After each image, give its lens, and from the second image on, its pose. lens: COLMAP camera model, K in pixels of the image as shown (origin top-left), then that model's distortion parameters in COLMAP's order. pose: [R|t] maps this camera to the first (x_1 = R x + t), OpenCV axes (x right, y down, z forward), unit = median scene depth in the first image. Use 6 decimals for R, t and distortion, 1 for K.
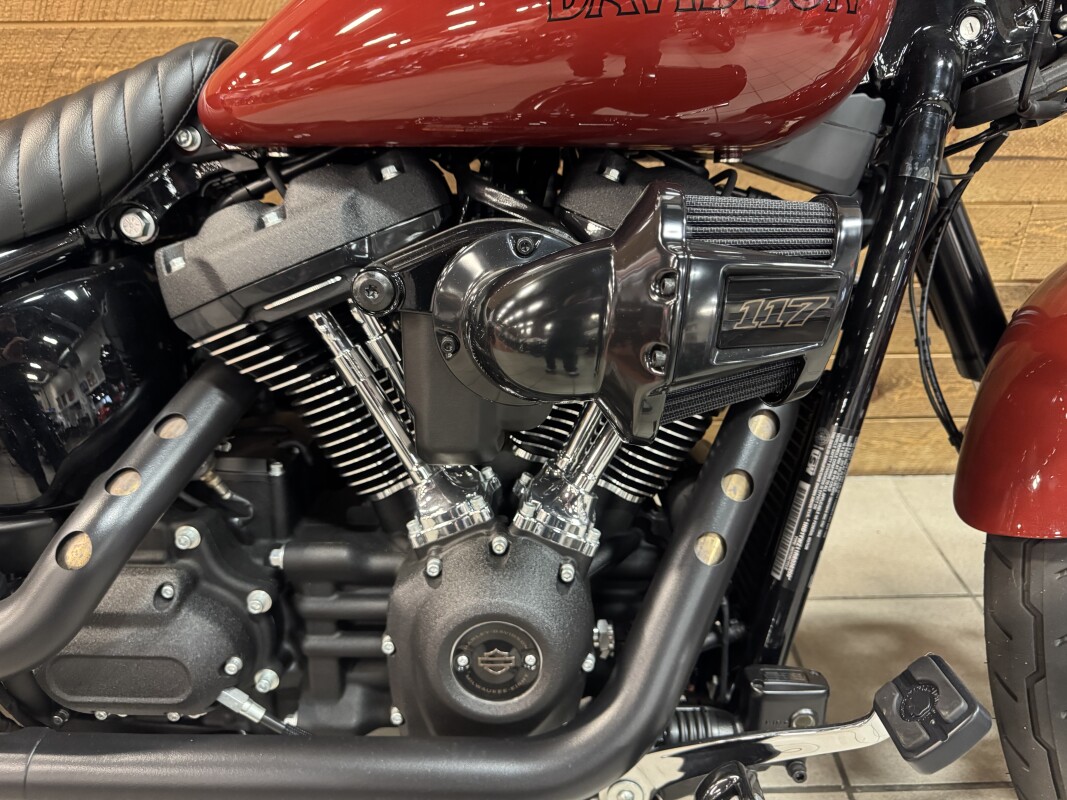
lens RADIAL K [[758.5, 0, 533.7], [0, 758.5, 394.3], [0, 0, 1]] dist [0.027483, -0.036723]
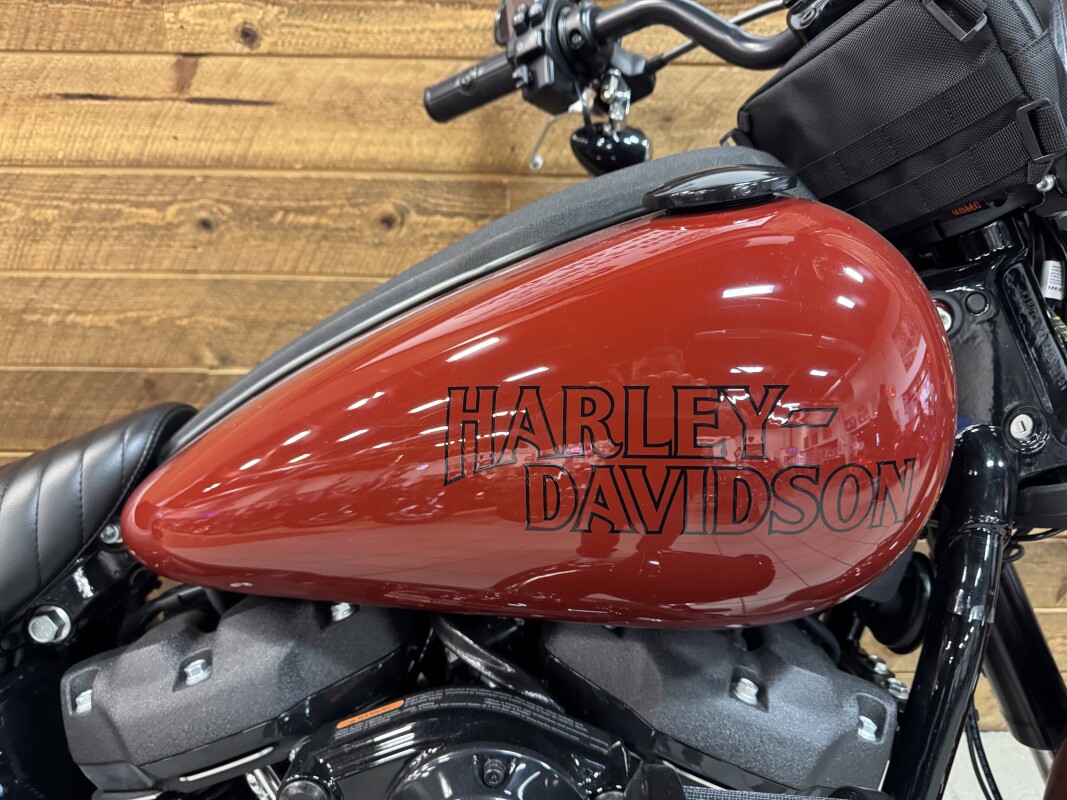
lens RADIAL K [[758.5, 0, 532.6], [0, 758.5, 406.1], [0, 0, 1]] dist [0.027483, -0.036723]
pose [[0.999684, 0.023333, -0.009367, 0.020768], [-0.024228, 0.993550, -0.110778, -0.365516], [0.006722, 0.110970, 0.993801, 0.122096]]
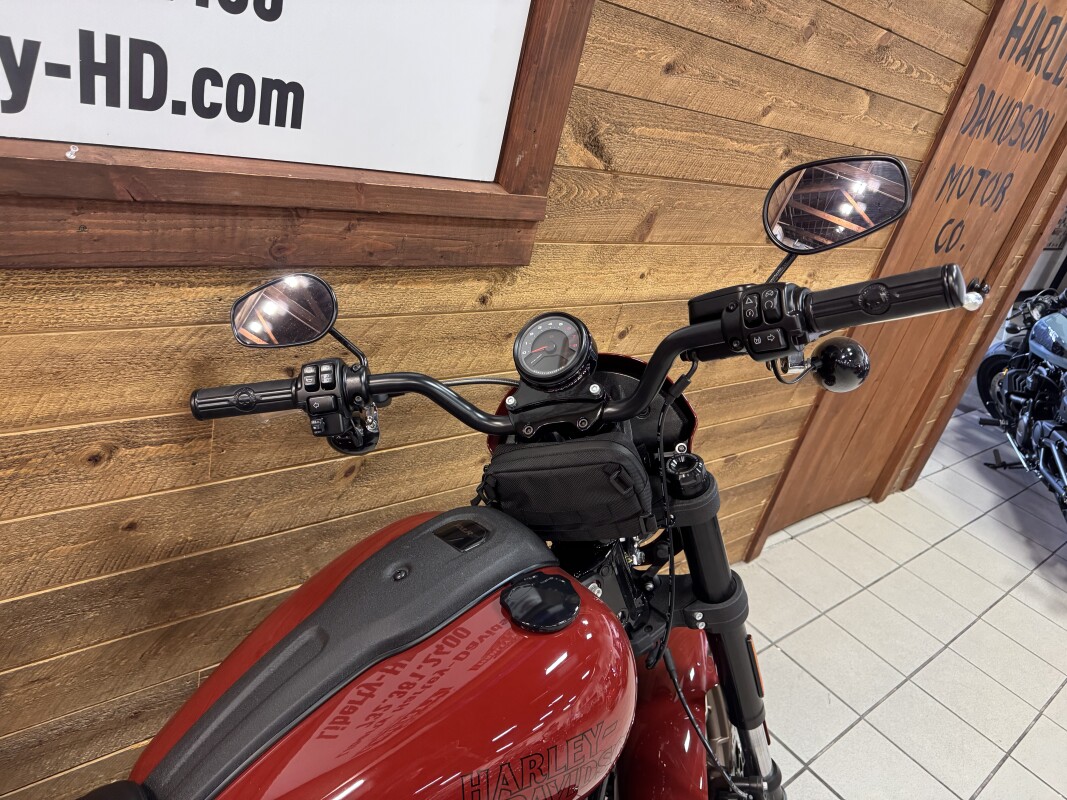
lens RADIAL K [[758.5, 0, 534.1], [0, 758.5, 400.8], [0, 0, 1]] dist [0.027483, -0.036723]
pose [[0.753412, -0.106911, 0.648799, -0.605766], [0.089482, 0.994185, 0.059914, -1.013483], [-0.651432, 0.012915, 0.758597, -0.210519]]
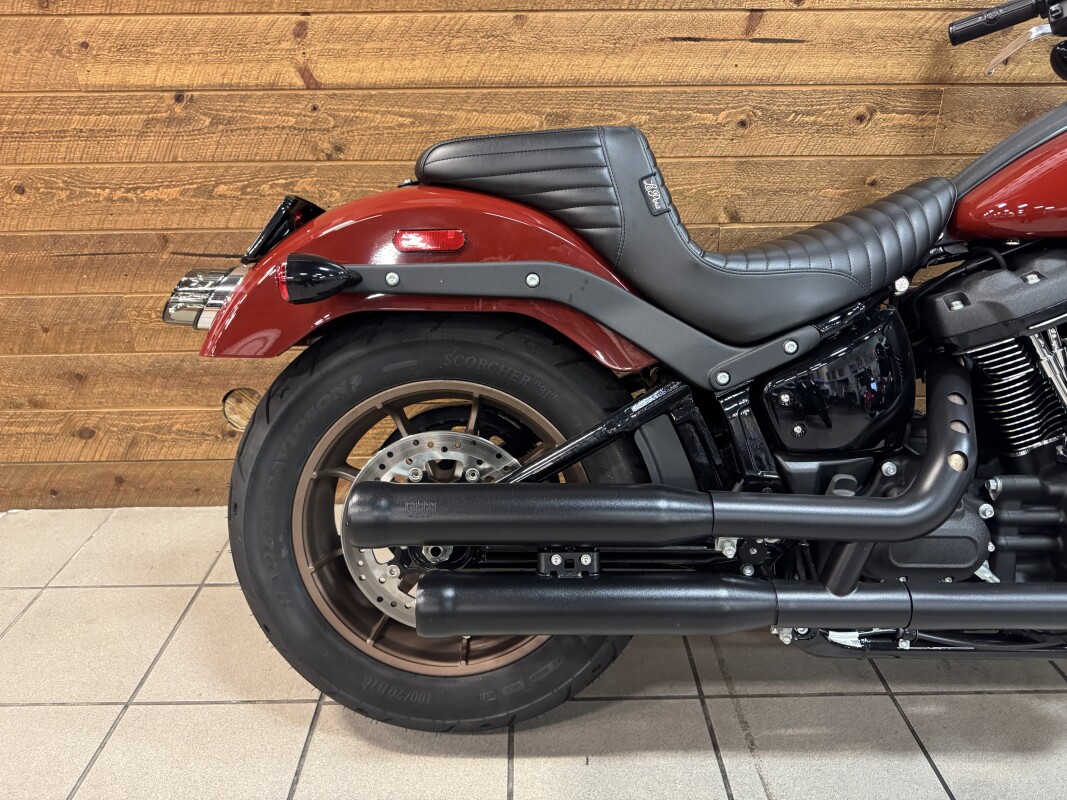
lens RADIAL K [[758.5, 0, 533.5], [0, 758.5, 402.9], [0, 0, 1]] dist [0.027483, -0.036723]
pose [[0.999987, 0.000748, -0.005138, -1.249290], [-0.001285, 0.994442, -0.105273, 0.203550], [0.005031, 0.105278, 0.994430, -0.623927]]
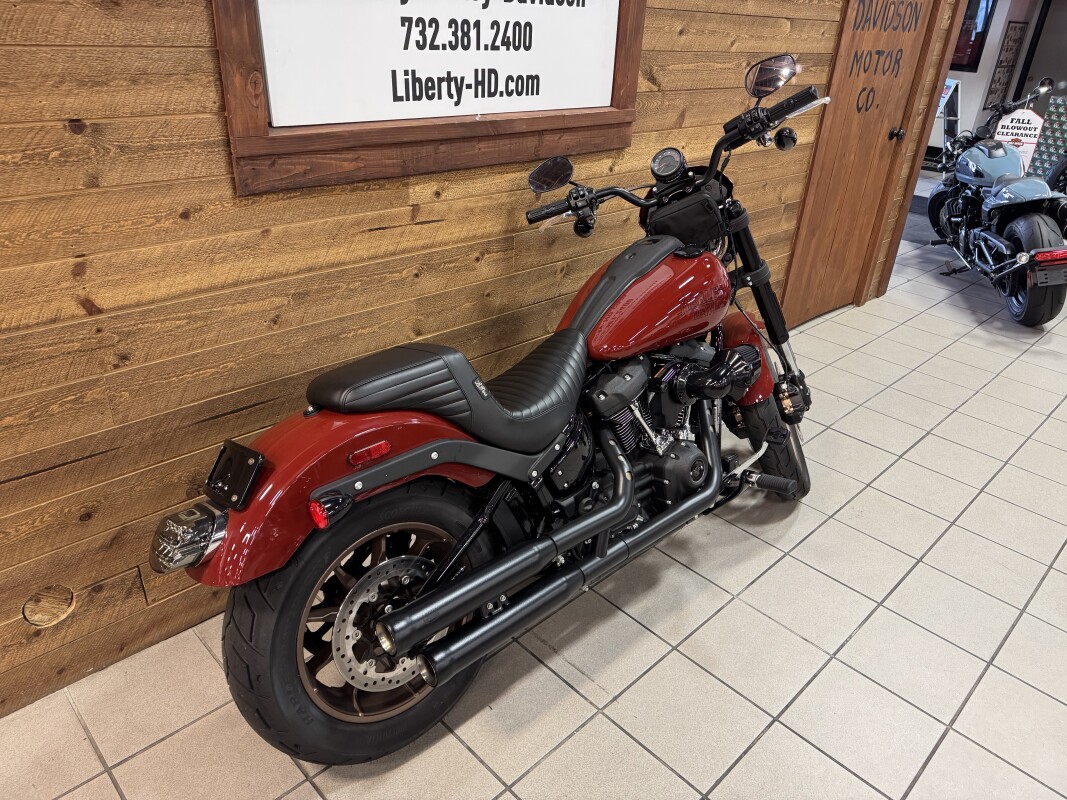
lens RADIAL K [[758.5, 0, 538.8], [0, 758.5, 405.4], [0, 0, 1]] dist [0.027483, -0.036723]
pose [[0.720054, -0.282750, 0.633700, -2.517574], [0.288817, 0.952477, 0.096811, -0.488497], [-0.630957, 0.113314, 0.767498, -1.271974]]
